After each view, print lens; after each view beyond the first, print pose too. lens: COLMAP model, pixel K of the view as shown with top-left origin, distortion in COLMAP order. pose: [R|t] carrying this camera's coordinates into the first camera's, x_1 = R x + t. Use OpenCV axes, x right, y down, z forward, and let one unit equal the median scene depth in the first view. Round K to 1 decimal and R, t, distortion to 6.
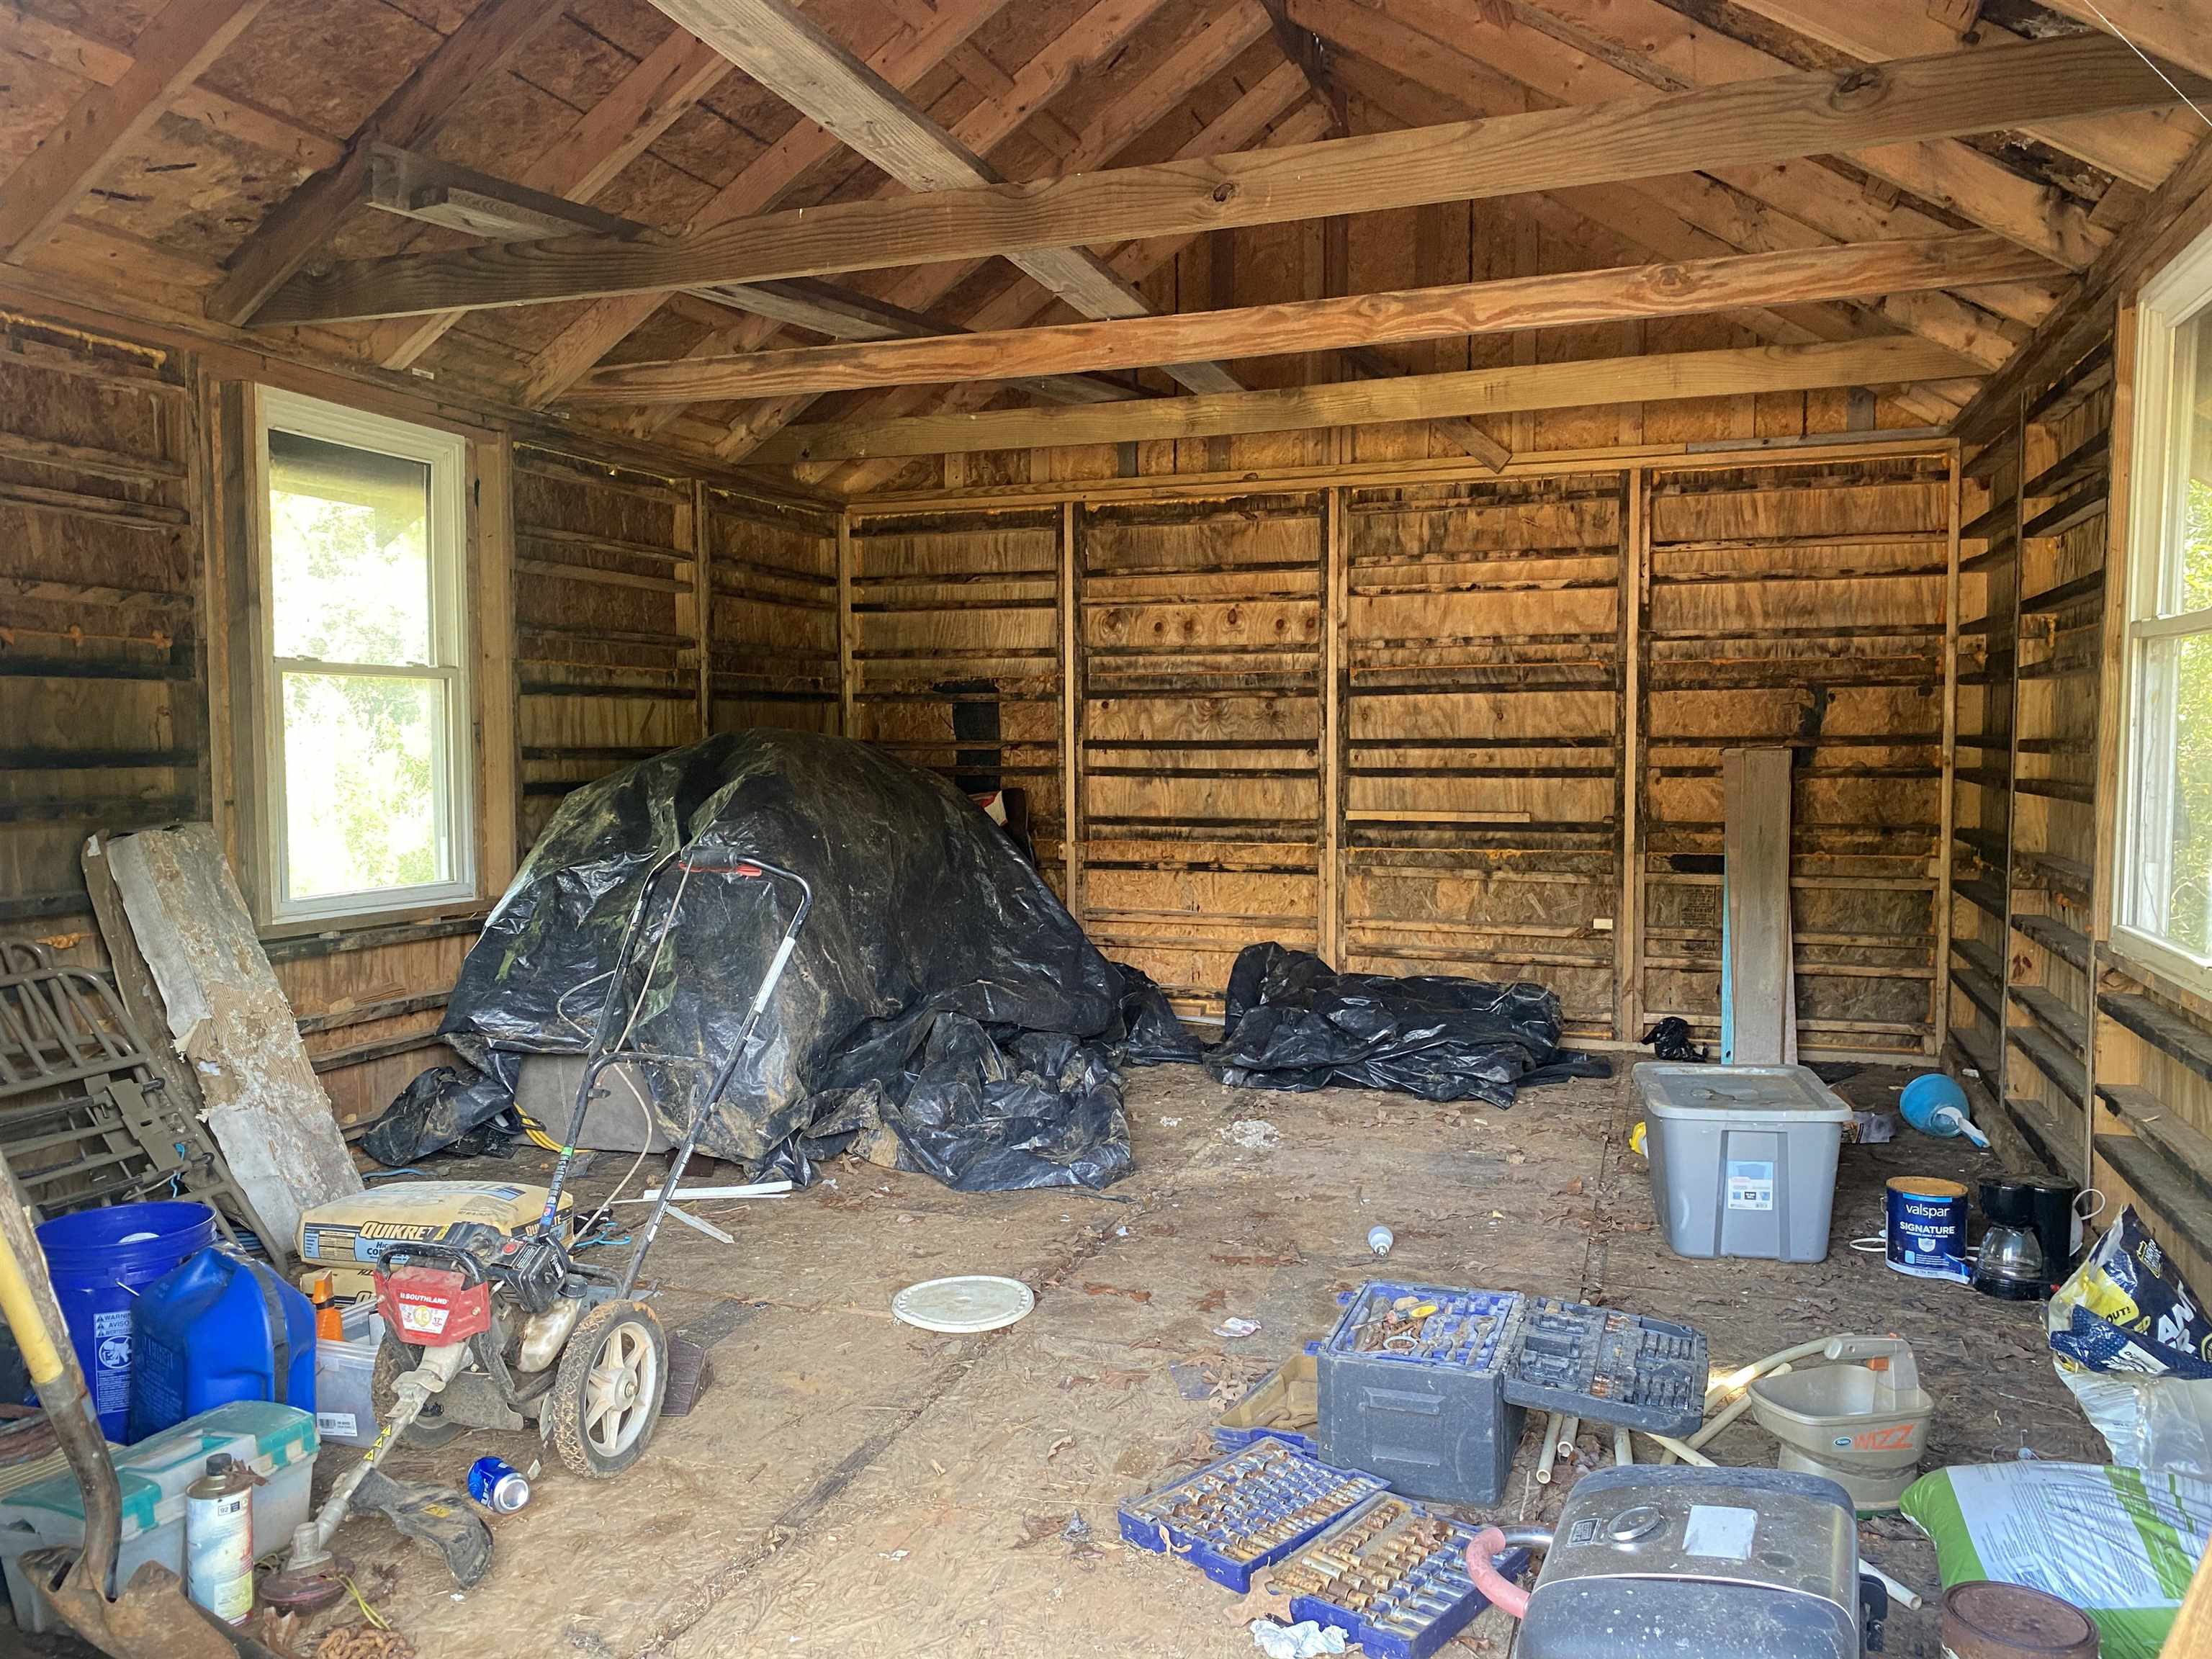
lens RADIAL K [[1672.4, 0, 1092.6], [0, 1672.4, 849.7], [0, 0, 1]] dist [0.012443, -0.012056]
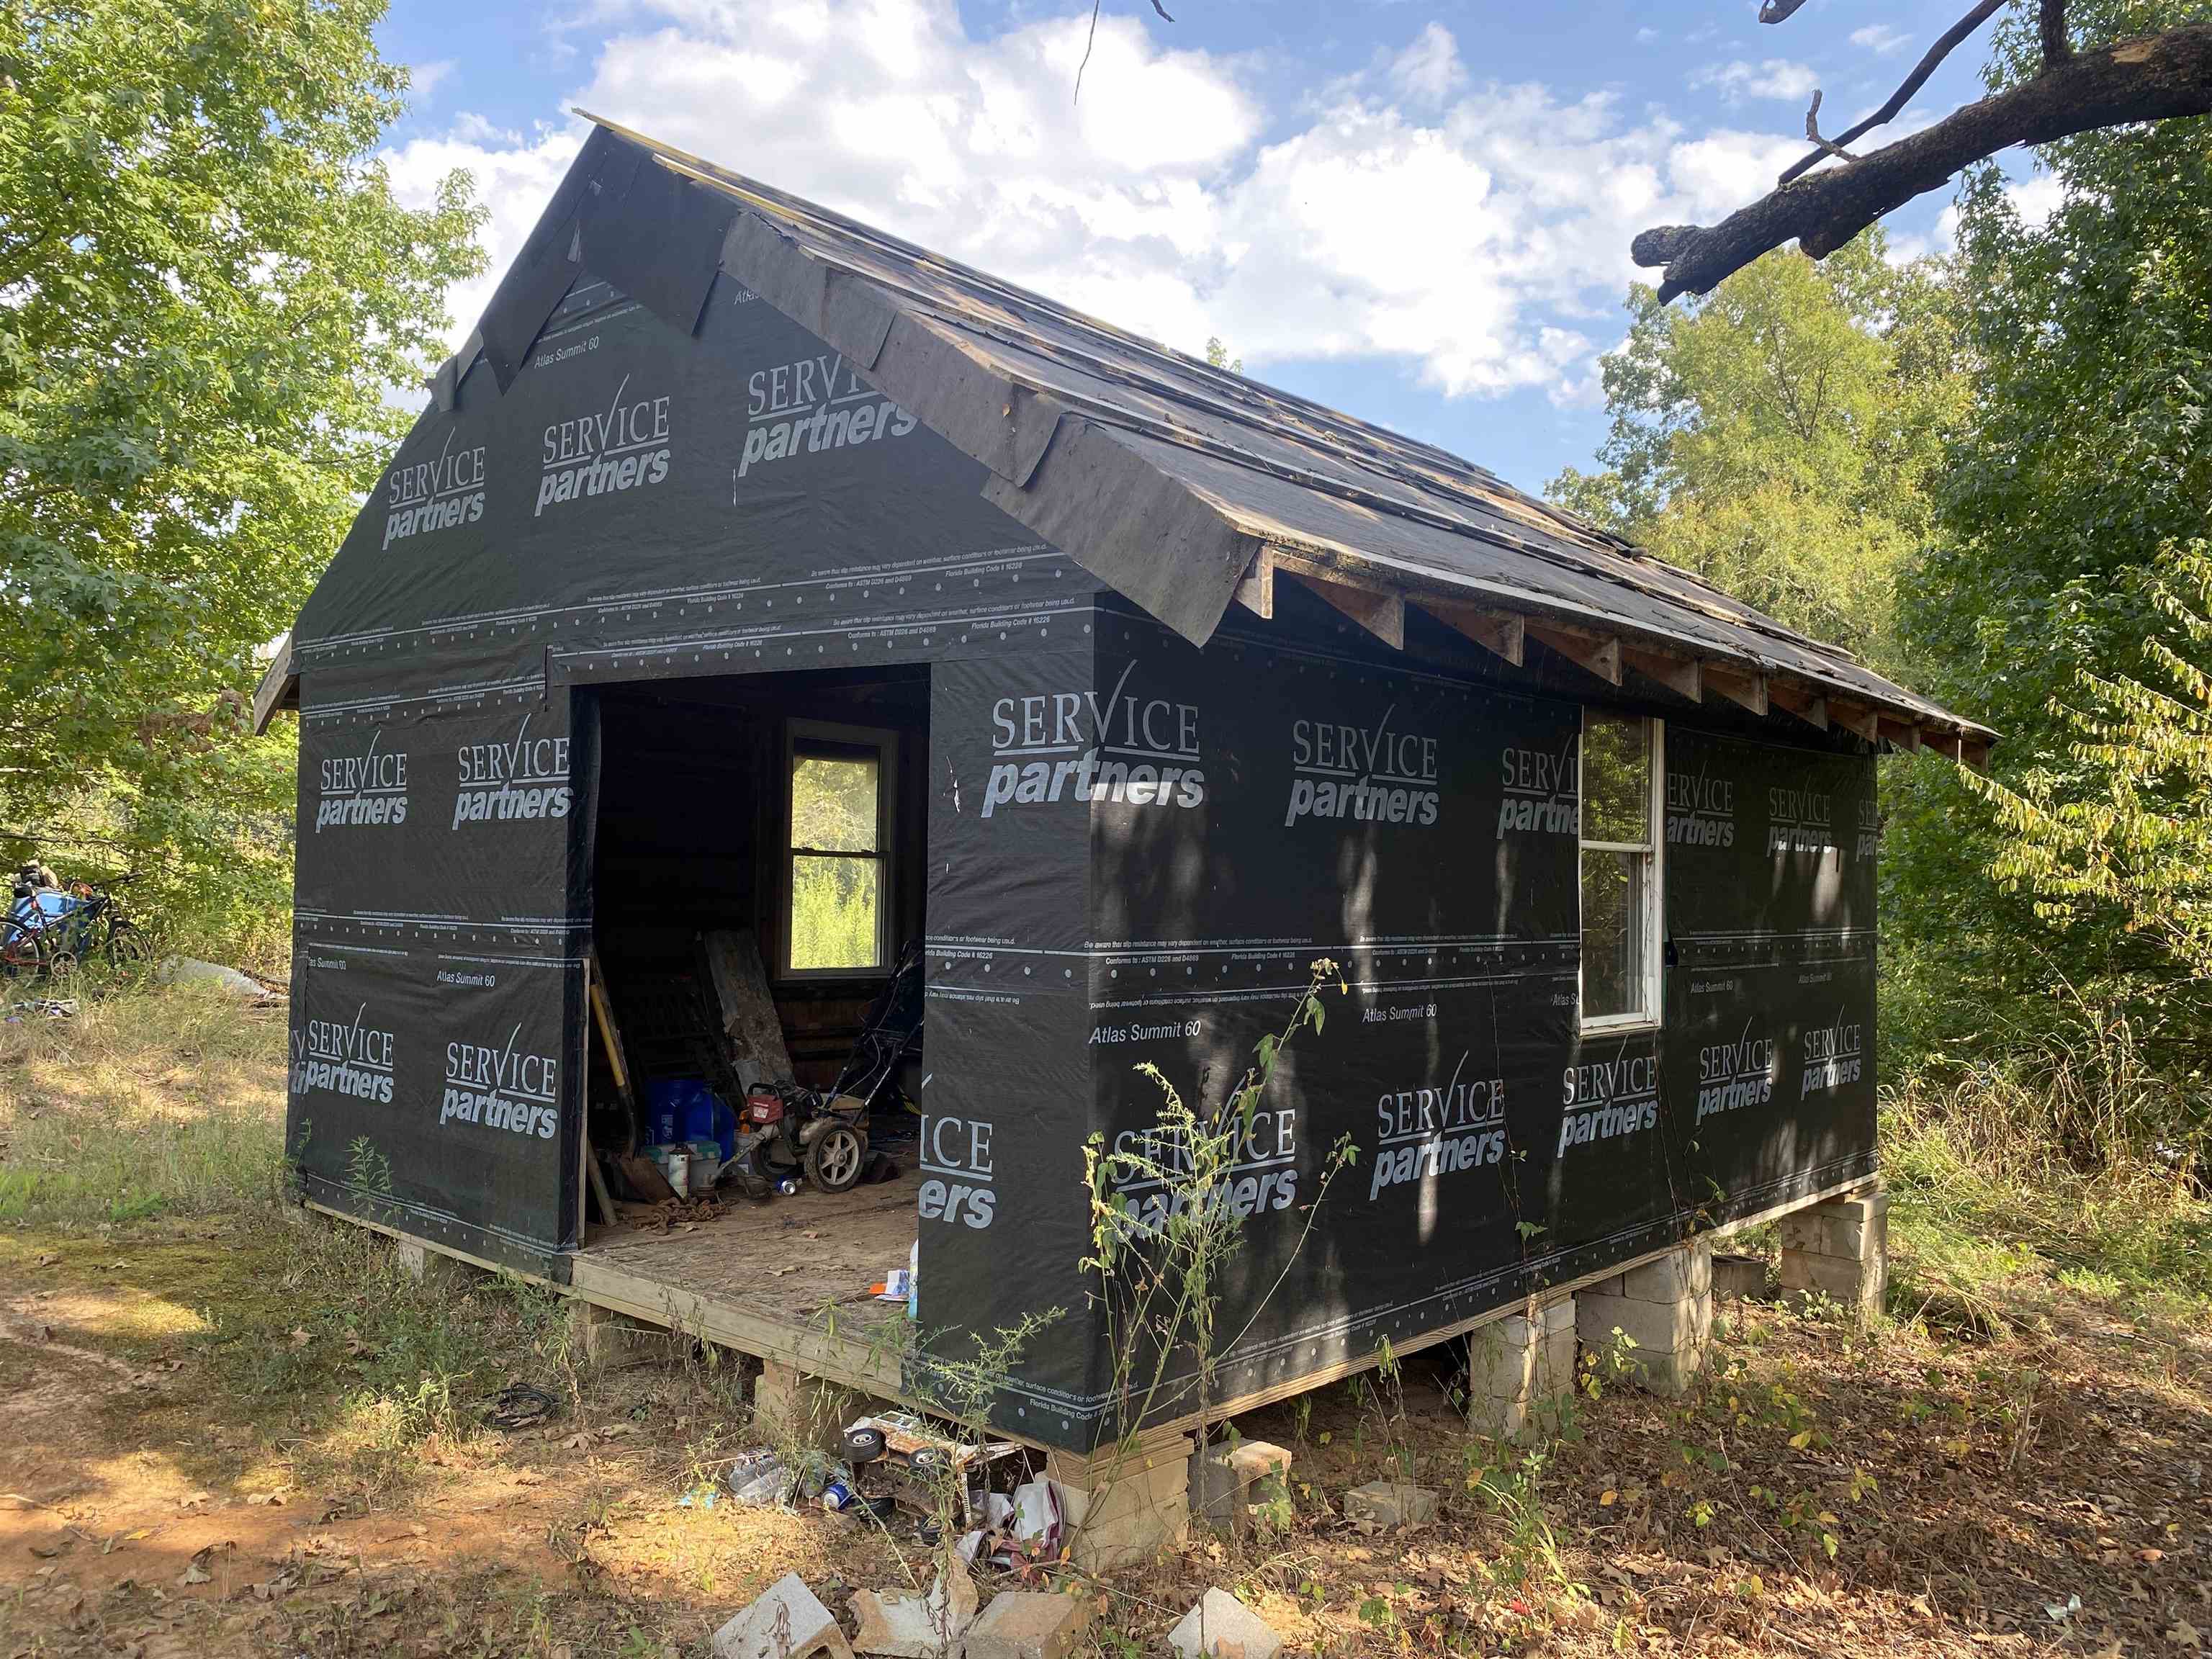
lens RADIAL K [[1672.4, 0, 1092.6], [0, 1672.4, 849.7], [0, 0, 1]] dist [0.012443, -0.012056]
pose [[0.921348, 0.003151, -0.388727, 0.971301], [-0.041407, 0.995074, -0.090077, 0.082728], [0.386528, 0.099089, 0.916939, -1.086003]]
